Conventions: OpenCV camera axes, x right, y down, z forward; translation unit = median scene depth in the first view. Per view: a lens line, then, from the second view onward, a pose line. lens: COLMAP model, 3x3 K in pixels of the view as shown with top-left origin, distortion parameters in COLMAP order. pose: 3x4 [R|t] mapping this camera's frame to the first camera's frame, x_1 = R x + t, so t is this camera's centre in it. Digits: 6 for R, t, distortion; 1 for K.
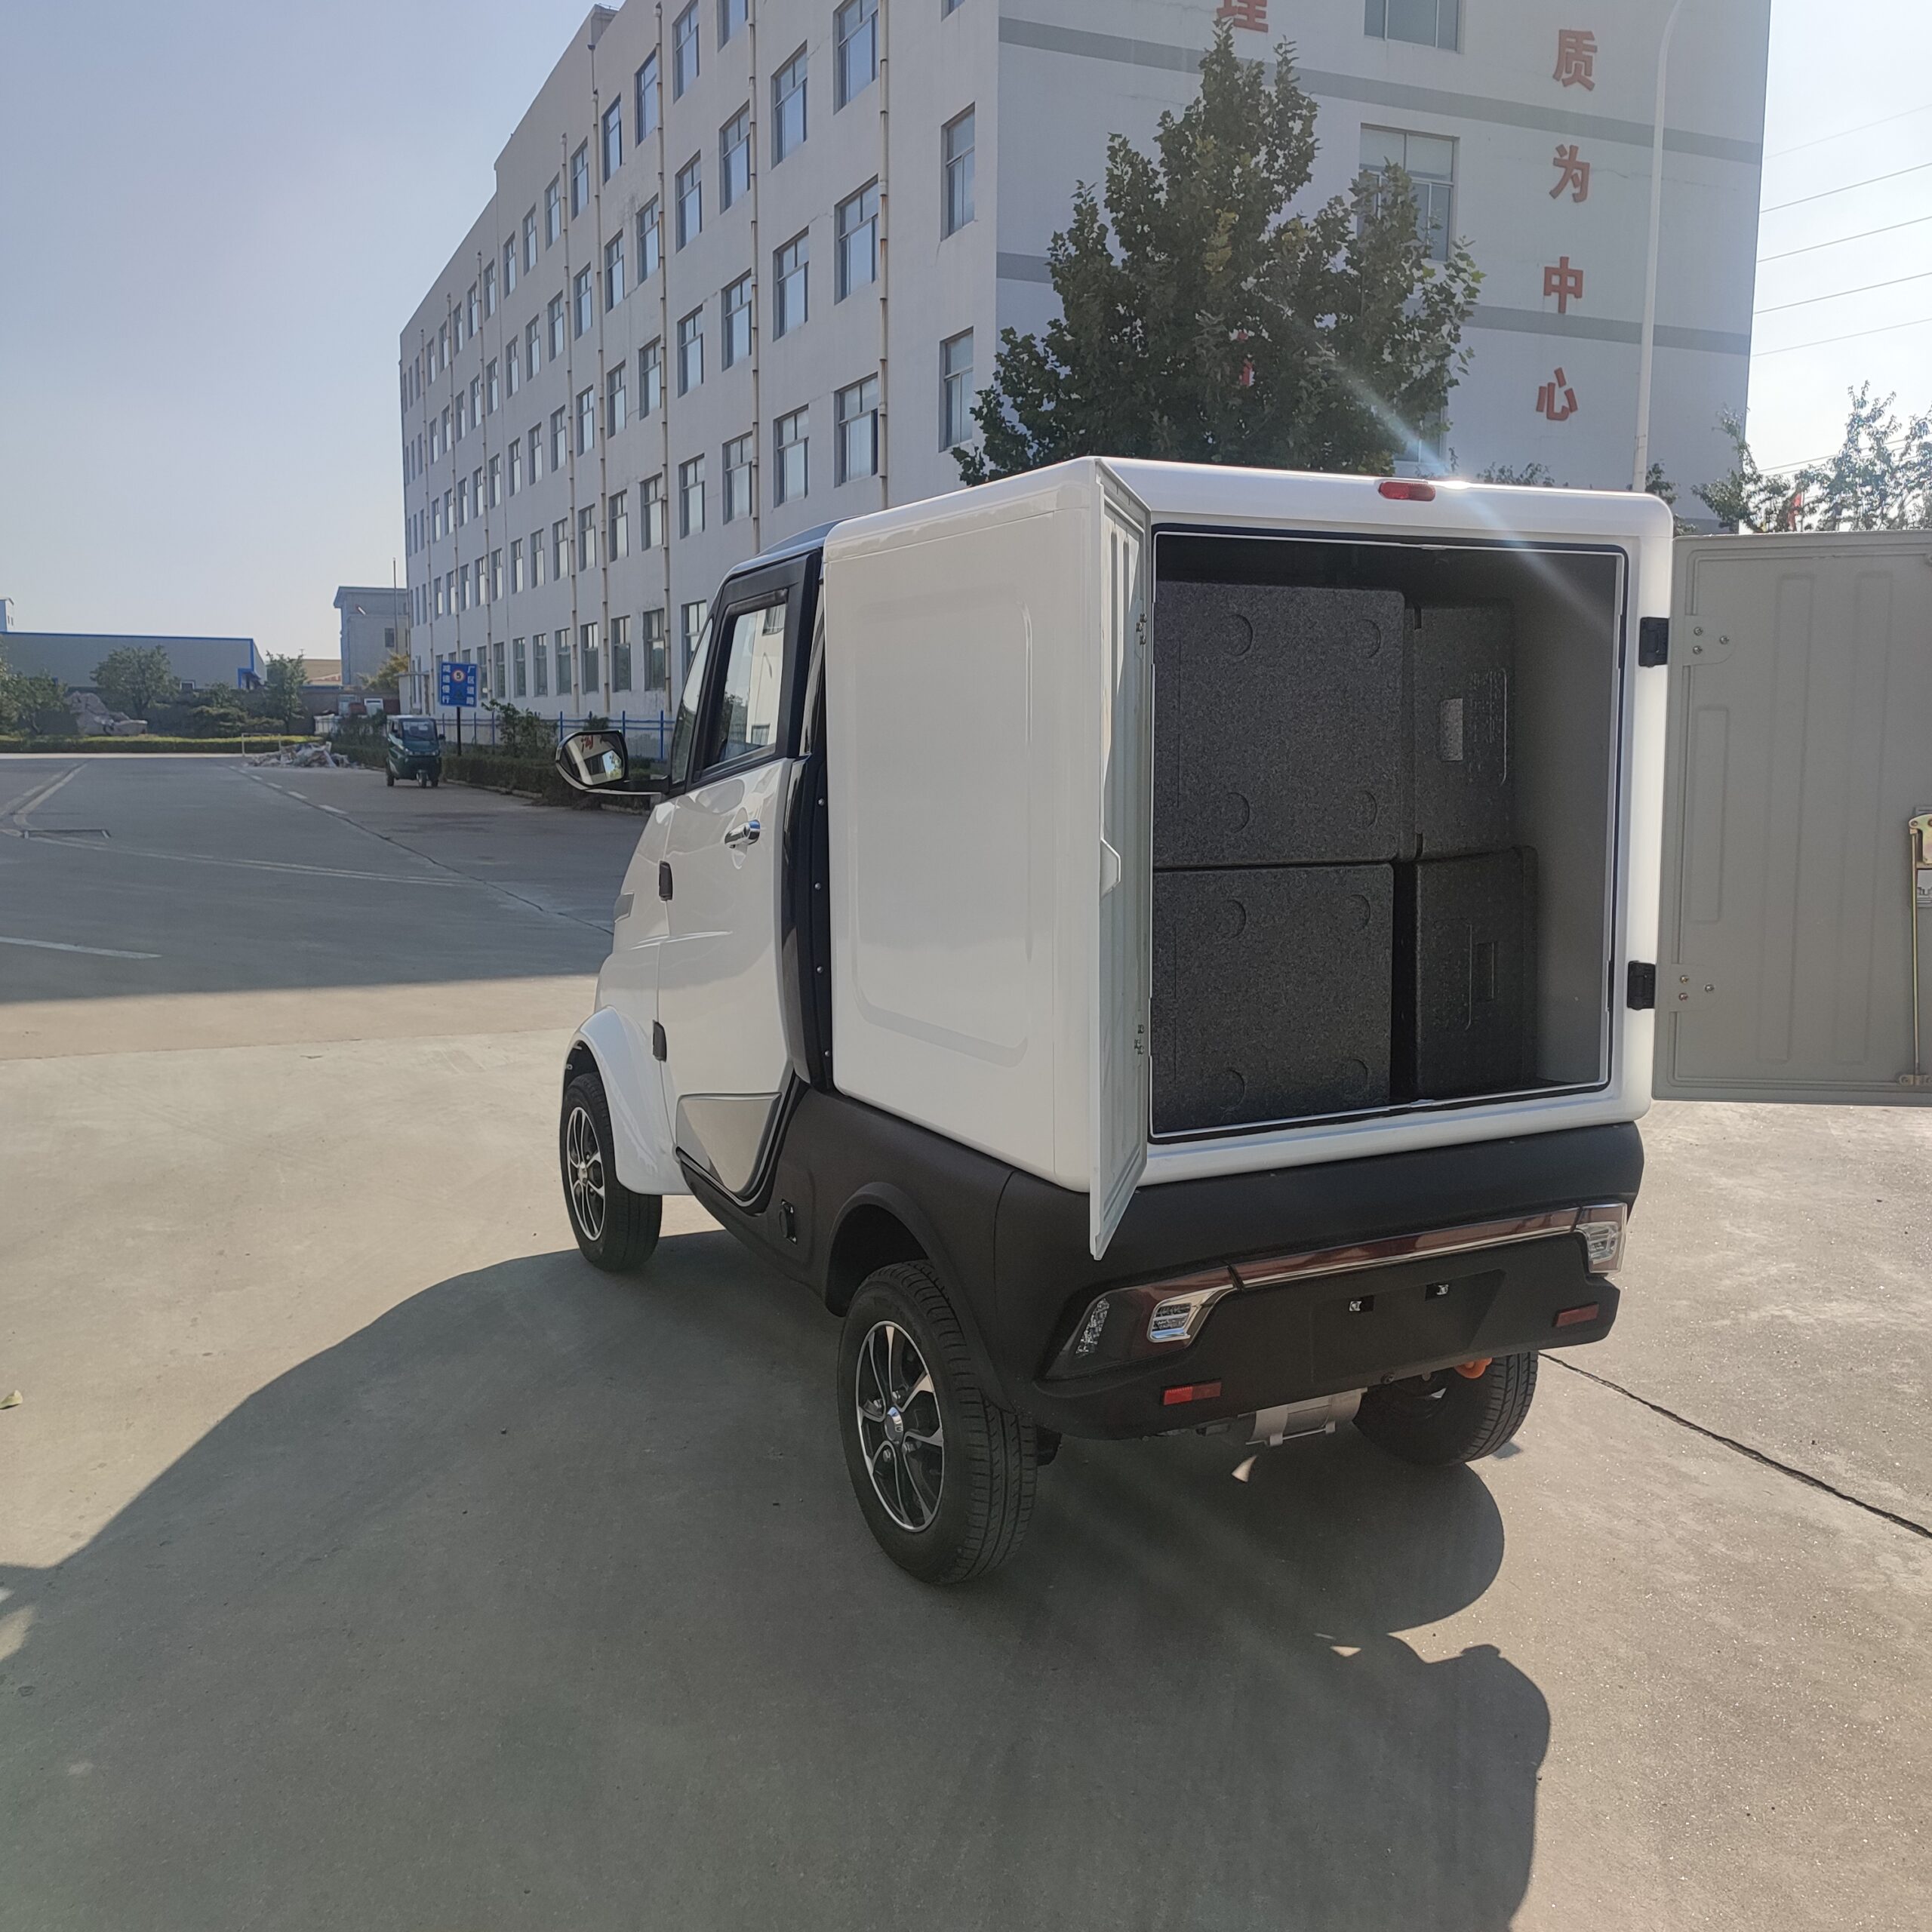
lens RADIAL K [[1868.1, 0, 960.5], [0, 1868.1, 962.4], [0, 0, 1]] dist [0.037521, -0.041335]
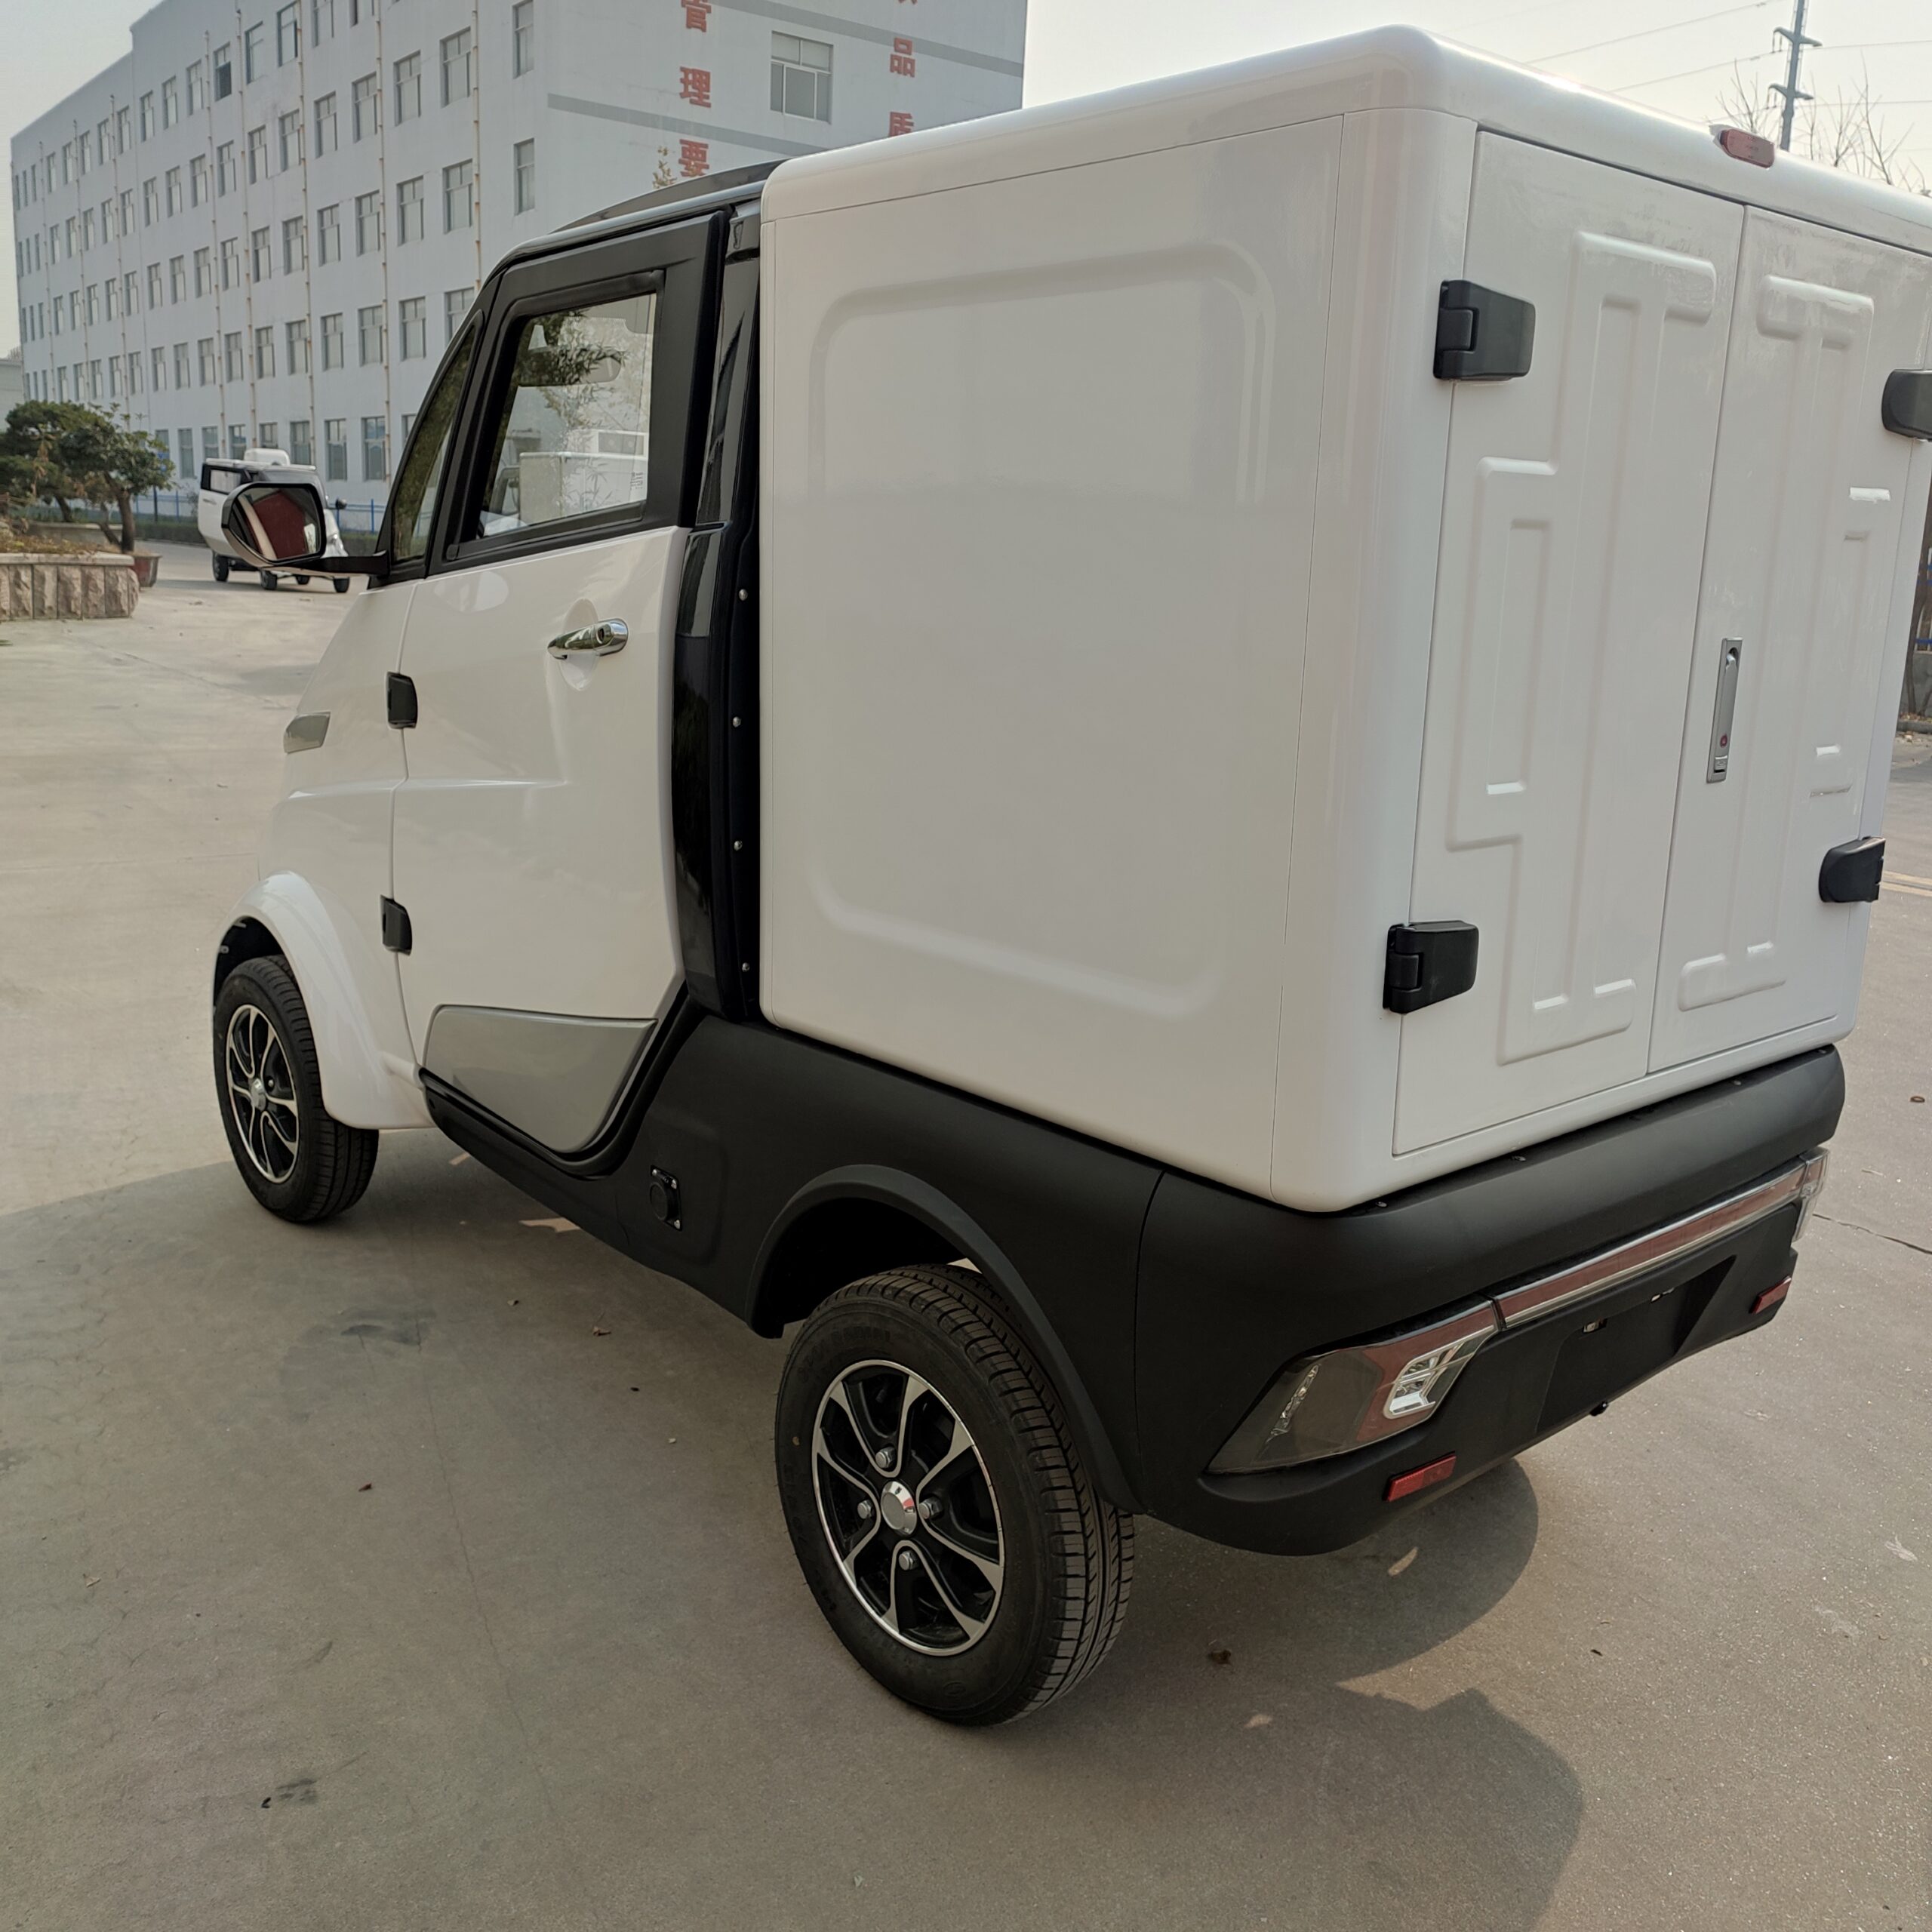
lens RADIAL K [[1868.1, 0, 960.5], [0, 1868.1, 962.4], [0, 0, 1]] dist [0.037521, -0.041335]
pose [[0.967402, -0.022757, 0.252222, -0.162679], [-0.003386, 0.994703, 0.102734, -0.022570], [-0.253224, -0.100239, 0.962200, 0.304321]]
